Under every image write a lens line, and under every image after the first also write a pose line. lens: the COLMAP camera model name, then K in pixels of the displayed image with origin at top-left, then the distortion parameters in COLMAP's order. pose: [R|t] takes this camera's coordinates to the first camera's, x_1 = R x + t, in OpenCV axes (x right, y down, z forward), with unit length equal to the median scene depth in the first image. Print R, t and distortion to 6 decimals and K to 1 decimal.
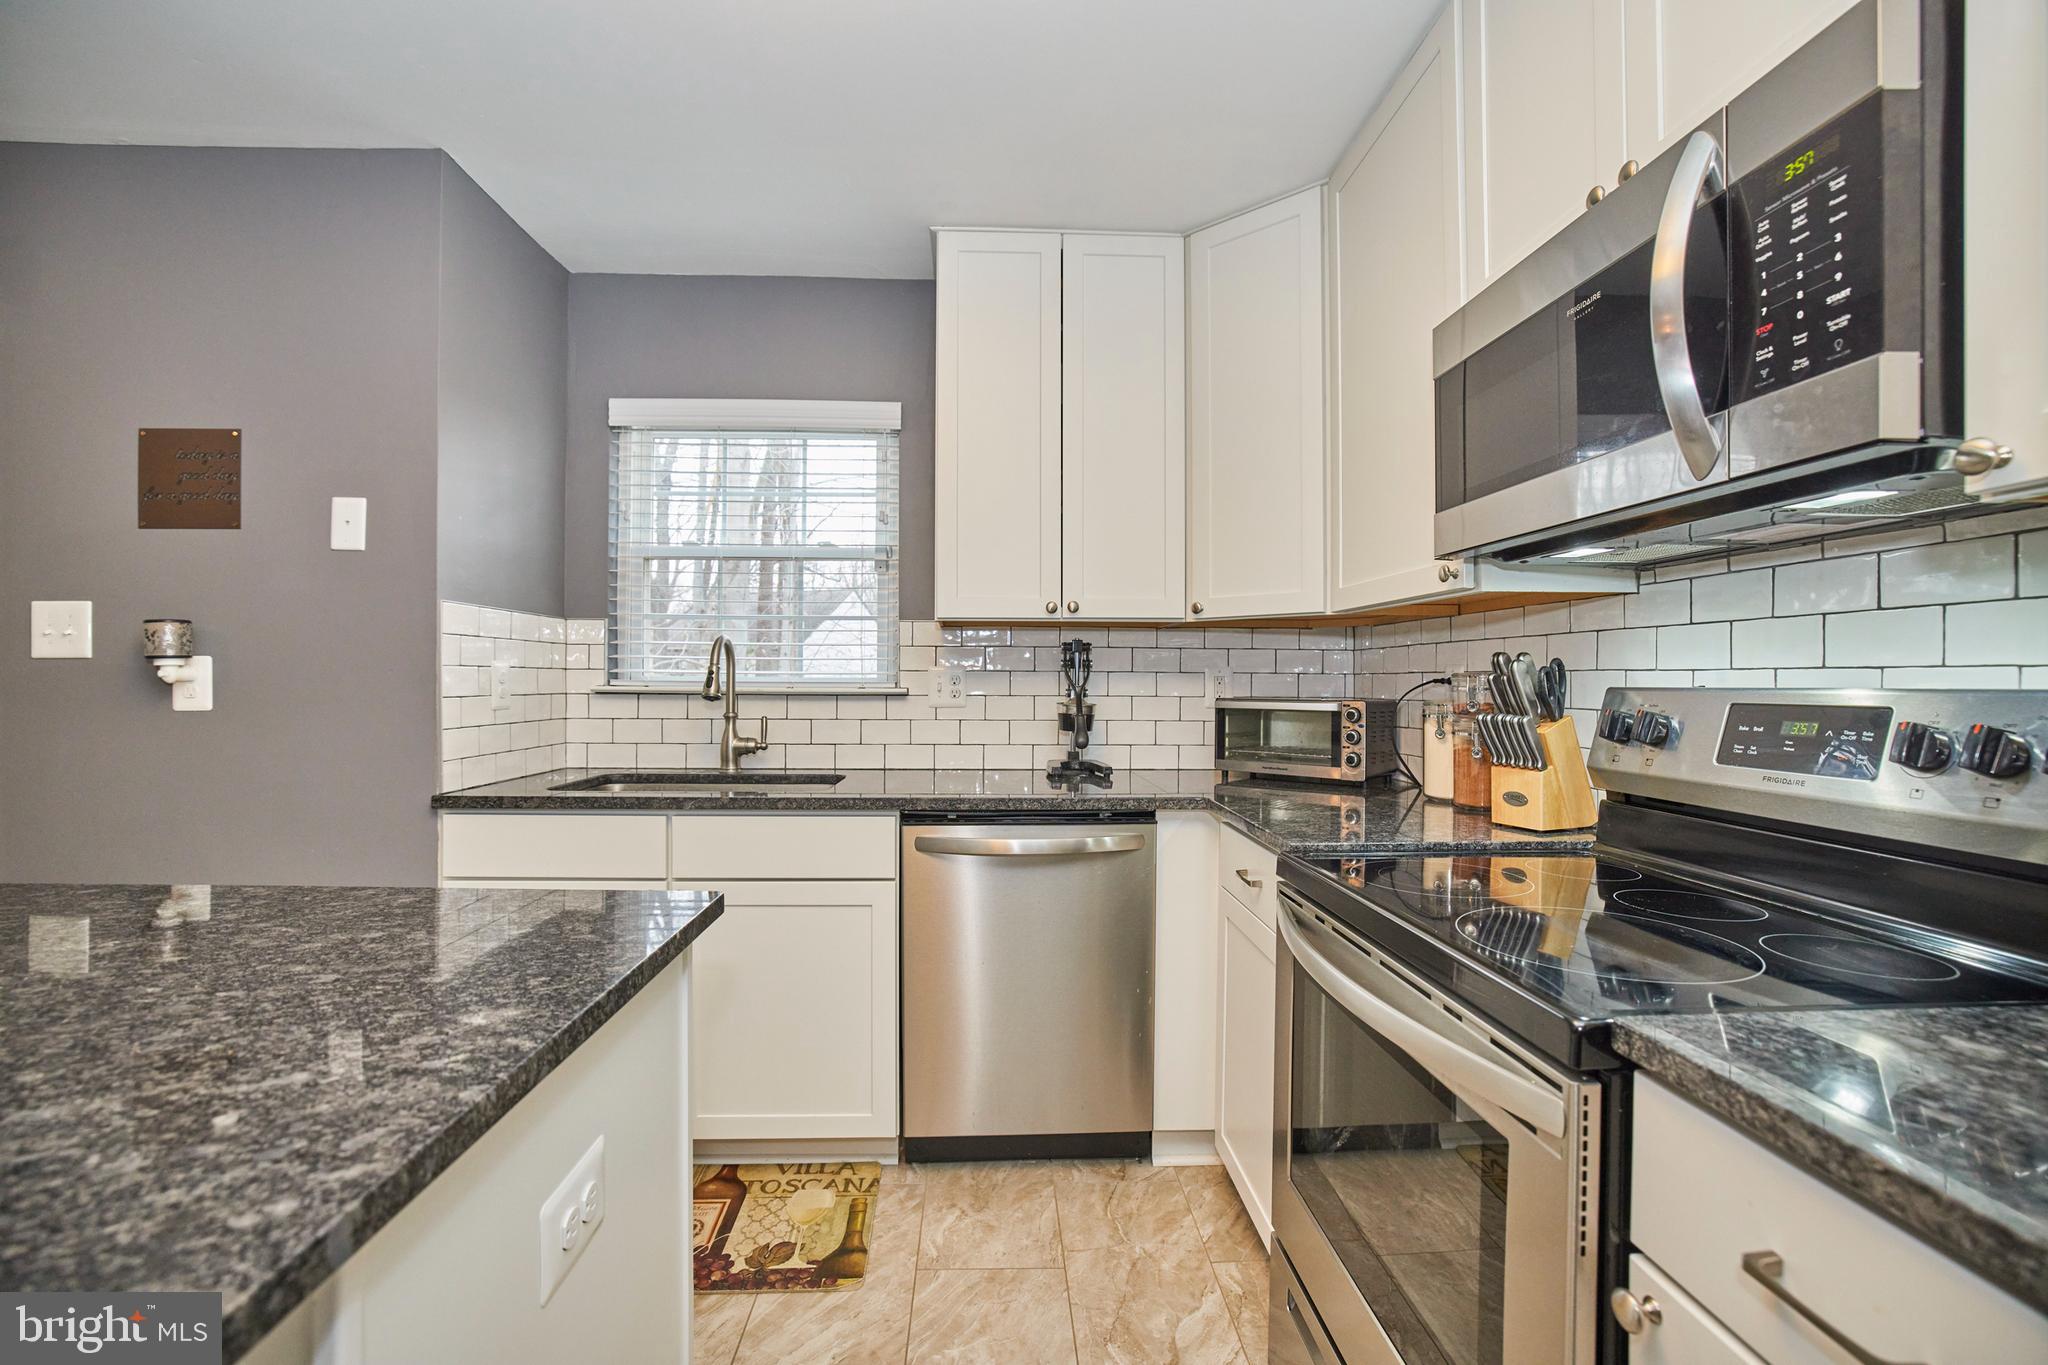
lens RADIAL K [[882.5, 0, 1022.5], [0, 882.5, 678.6], [0, 0, 1]] dist [-0.037303, 0.010954]
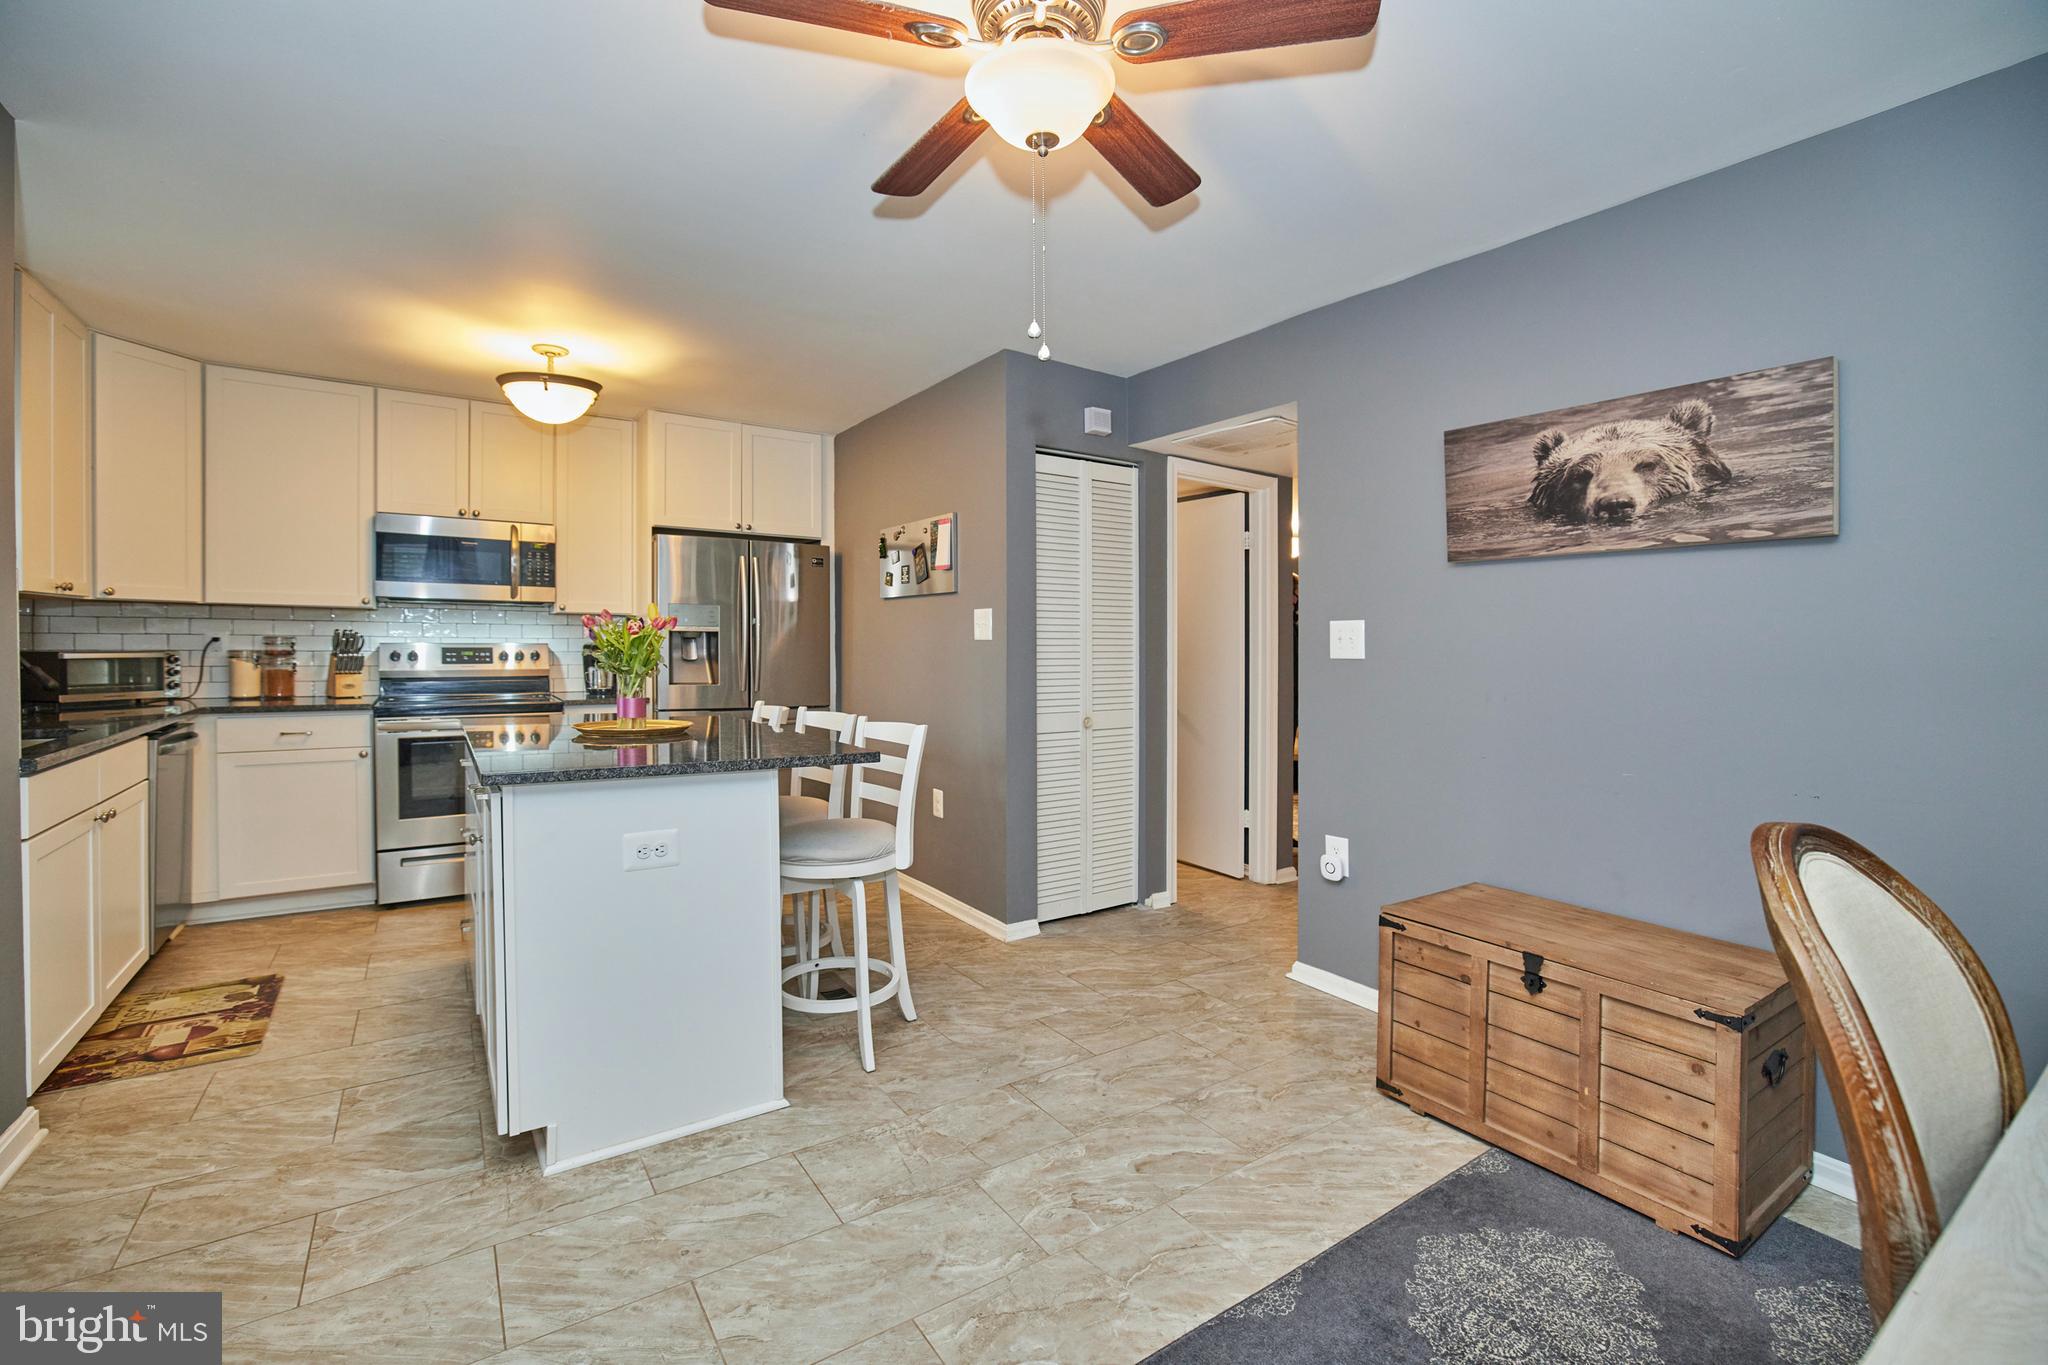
lens RADIAL K [[882.5, 0, 1040.5], [0, 882.5, 674.8], [0, 0, 1]] dist [-0.037303, 0.010954]
pose [[-0.548992, -0.039103, 0.834913, -2.147041], [-0.017810, 0.999226, 0.035088, -0.017238], [-0.835638, 0.004394, -0.549263, 0.556767]]
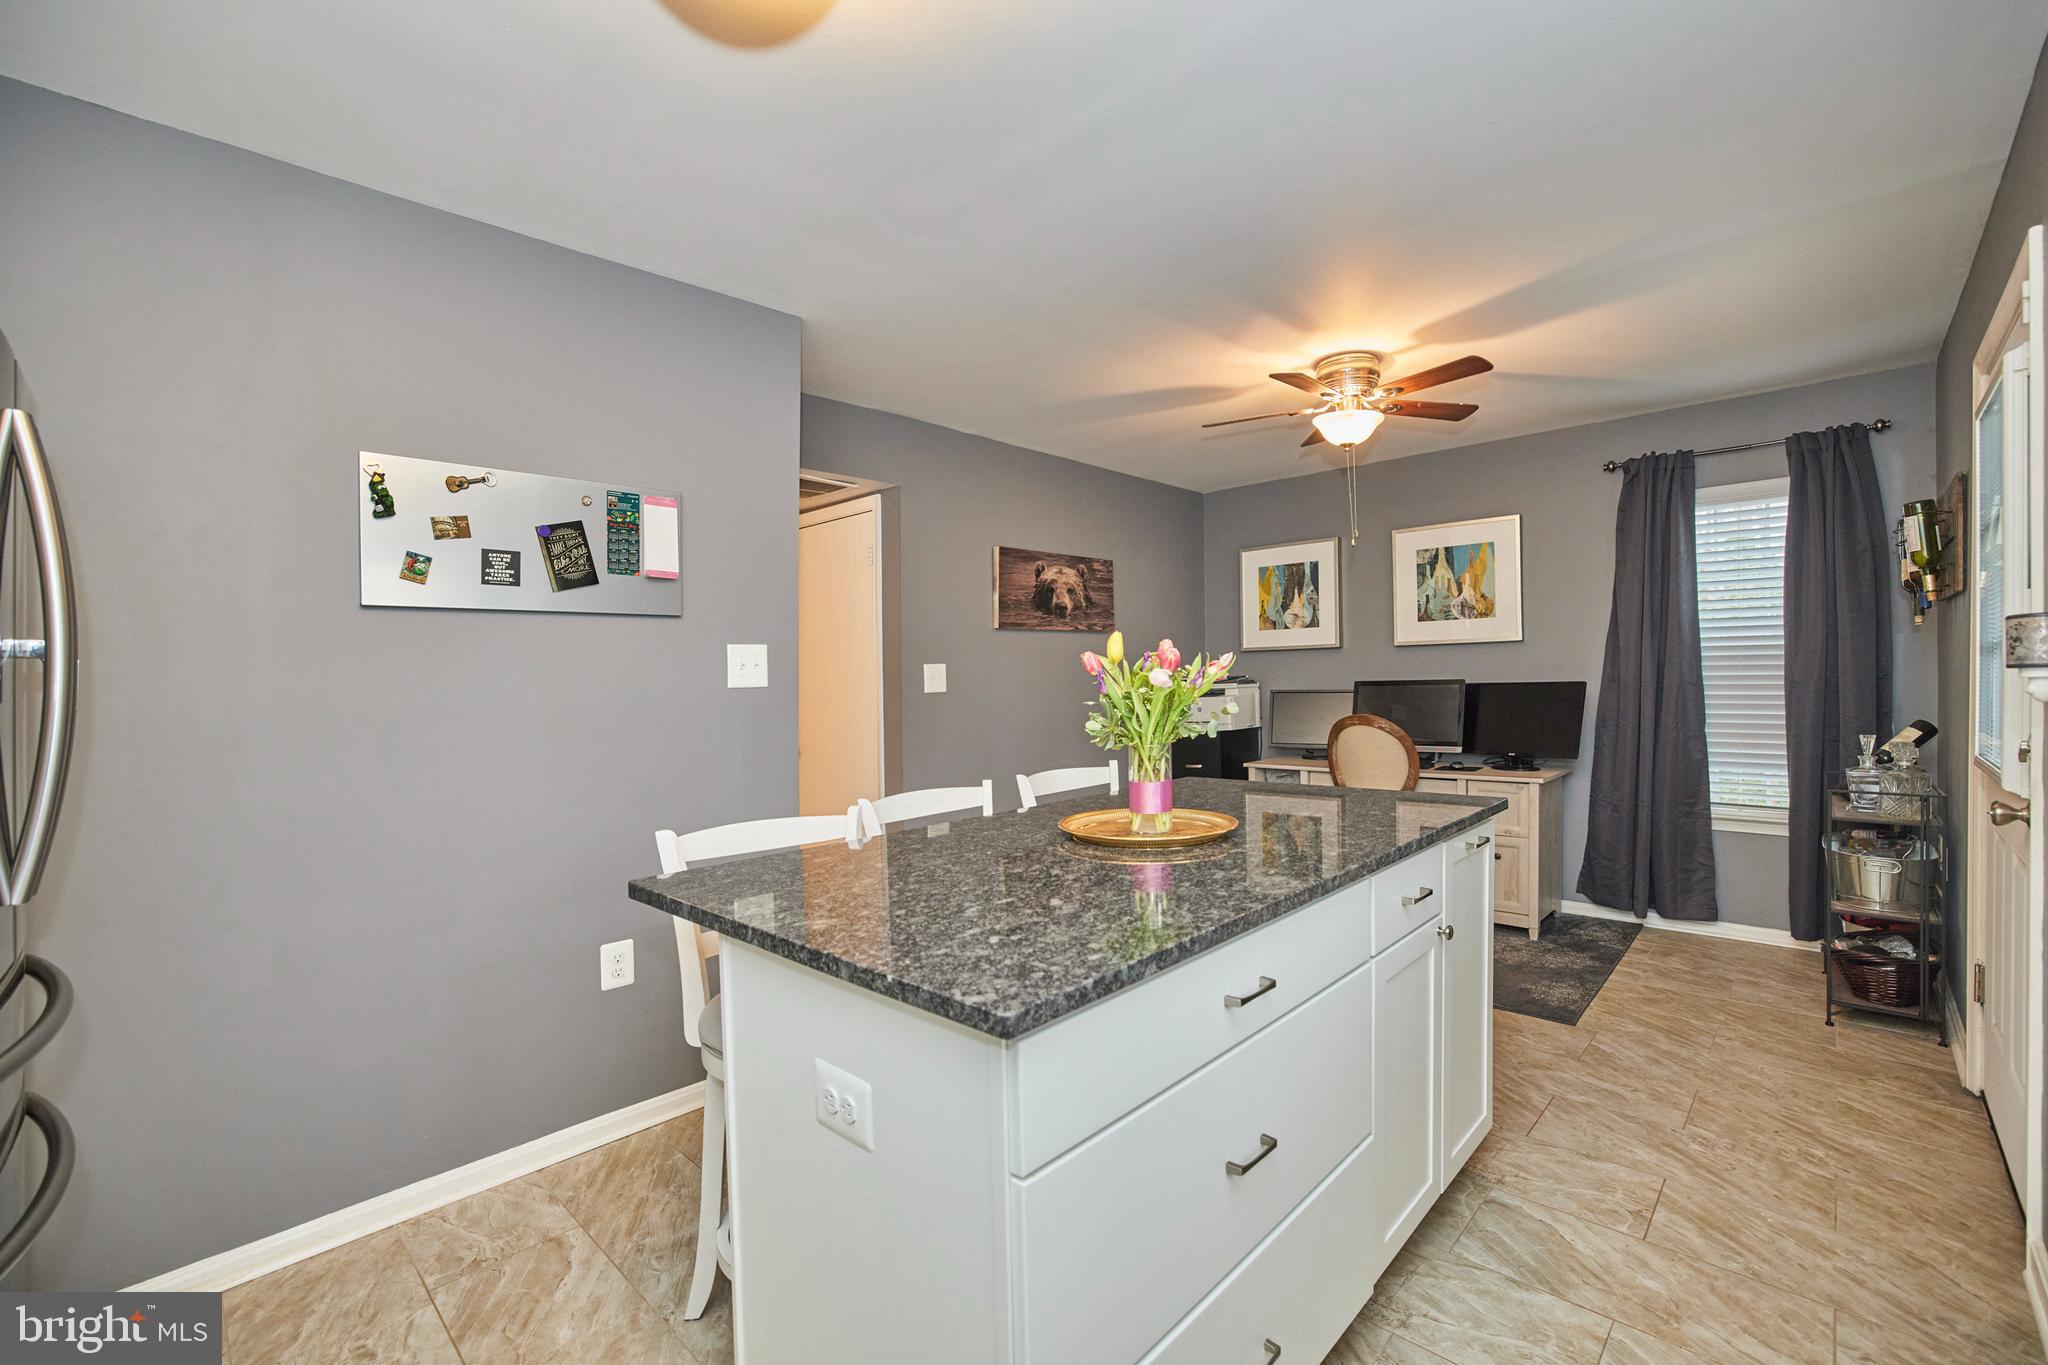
lens RADIAL K [[882.5, 0, 1037.4], [0, 882.5, 693.0], [0, 0, 1]] dist [-0.037303, 0.010954]
pose [[-0.719640, 0.021854, -0.694004, 0.089755], [0.016805, 0.999760, 0.014056, -0.025183], [0.694144, -0.001547, -0.719834, 0.913544]]
